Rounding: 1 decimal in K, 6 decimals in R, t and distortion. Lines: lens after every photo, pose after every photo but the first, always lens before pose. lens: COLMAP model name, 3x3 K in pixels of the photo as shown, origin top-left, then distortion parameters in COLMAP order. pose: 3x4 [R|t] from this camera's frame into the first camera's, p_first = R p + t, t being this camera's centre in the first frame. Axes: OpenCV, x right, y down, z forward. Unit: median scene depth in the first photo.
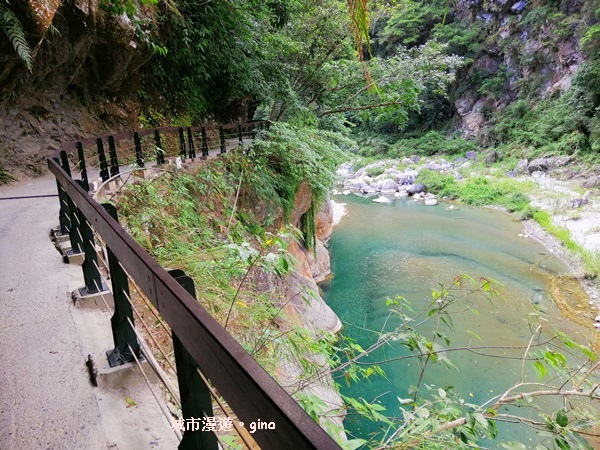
lens RADIAL K [[442.4, 0, 300.0], [0, 442.4, 225.0], [0, 0, 1]] dist [0.047812, -0.002060]
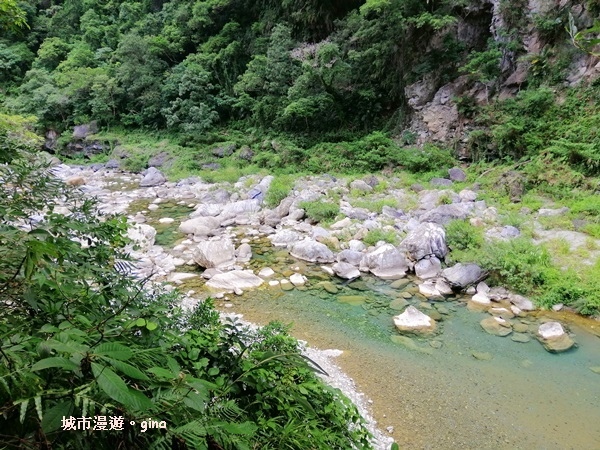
lens RADIAL K [[442.4, 0, 300.0], [0, 442.4, 225.0], [0, 0, 1]] dist [0.047812, -0.002060]
pose [[0.942969, -0.051273, 0.328908, -0.023167], [0.043217, 0.998561, 0.031761, -0.104425], [-0.330063, -0.015735, 0.943828, 0.440571]]
